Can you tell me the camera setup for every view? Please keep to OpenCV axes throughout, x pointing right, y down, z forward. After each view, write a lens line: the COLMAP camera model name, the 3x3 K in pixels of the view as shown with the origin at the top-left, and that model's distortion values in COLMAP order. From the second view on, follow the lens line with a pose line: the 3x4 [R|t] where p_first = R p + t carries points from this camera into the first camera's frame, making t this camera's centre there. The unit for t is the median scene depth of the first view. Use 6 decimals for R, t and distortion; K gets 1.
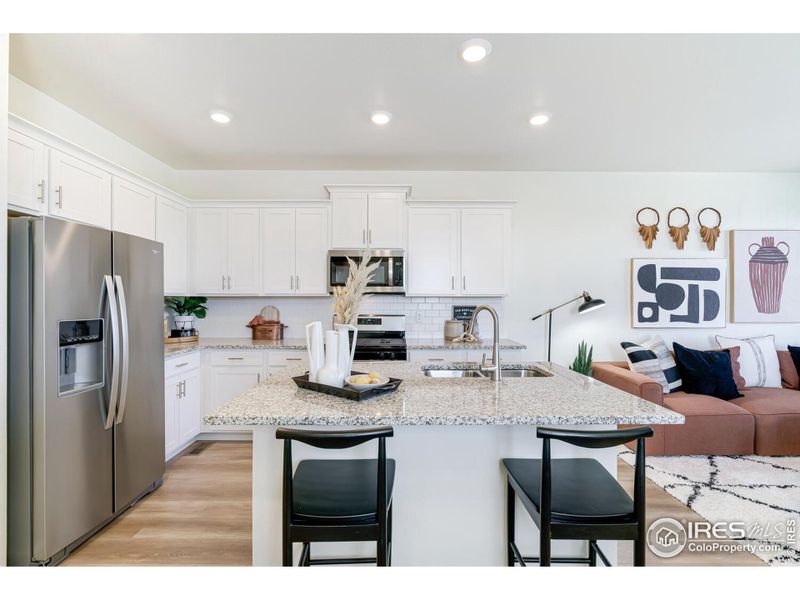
lens RADIAL K [[369.6, 0, 400.0], [0, 369.6, 300.0], [0, 0, 1]] dist [-0.000373, 0.000116]
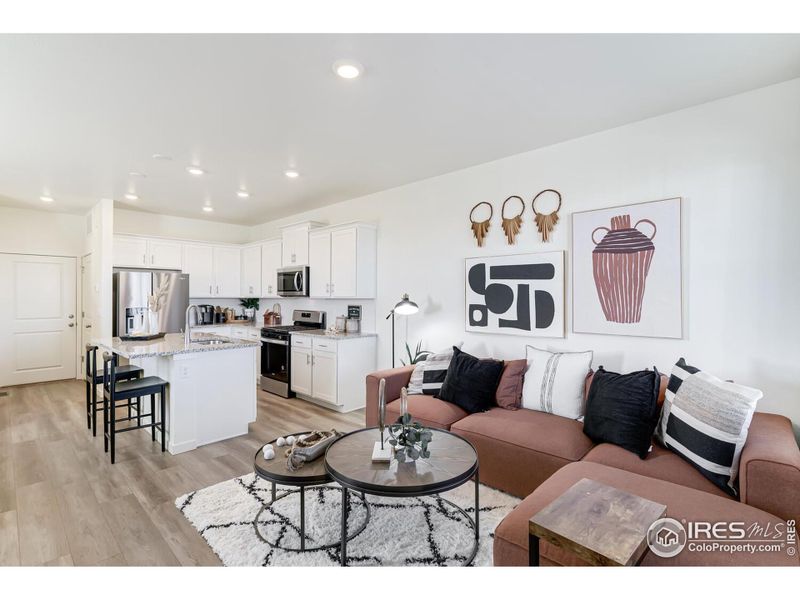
lens RADIAL K [[392.2, 0, 396.2], [0, 392.2, 294.2], [0, 0, 1]] dist [0.002249, 0.000605]
pose [[0.708586, -0.005395, -0.705604, 1.254552], [-0.000355, 0.999968, -0.008002, -0.012580], [0.705624, 0.005920, 0.708561, 0.160090]]
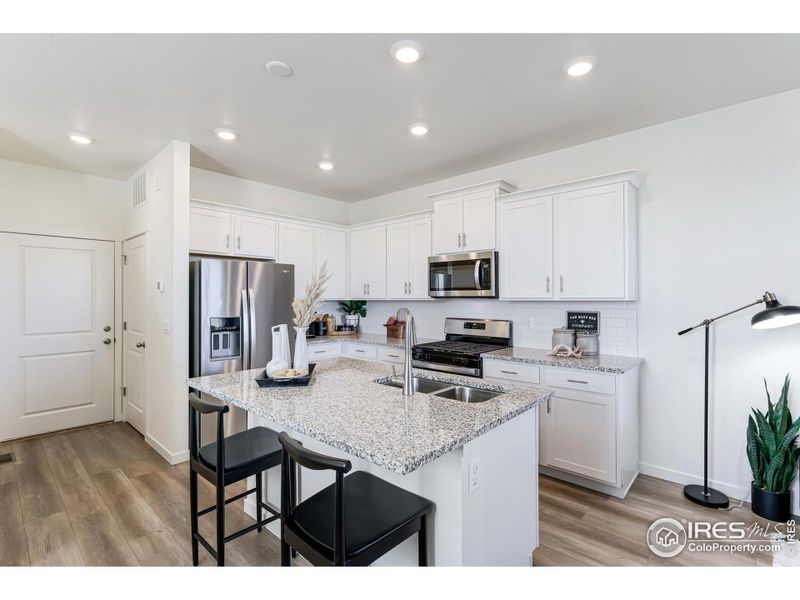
lens RADIAL K [[378.2, 0, 407.0], [0, 378.2, 294.9], [0, 0, 1]] dist [-0.001162, 0.000000]
pose [[0.741229, -0.009925, -0.671179, 0.457017], [0.003162, 0.999931, -0.011295, -0.013052], [0.671245, 0.006250, 0.741209, 0.142425]]
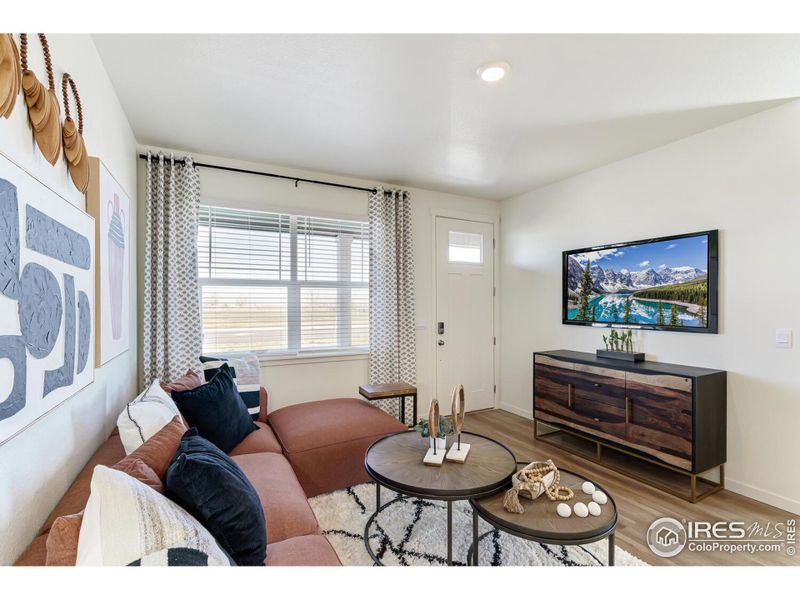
lens RADIAL K [[369.6, 0, 400.0], [0, 369.6, 300.0], [0, 0, 1]] dist [-0.000373, 0.000116]
pose [[-0.459602, 0.009268, 0.888077, 0.353358], [0.002570, 0.999955, -0.009105, -0.014268], [-0.888121, -0.001902, -0.459605, 0.907438]]
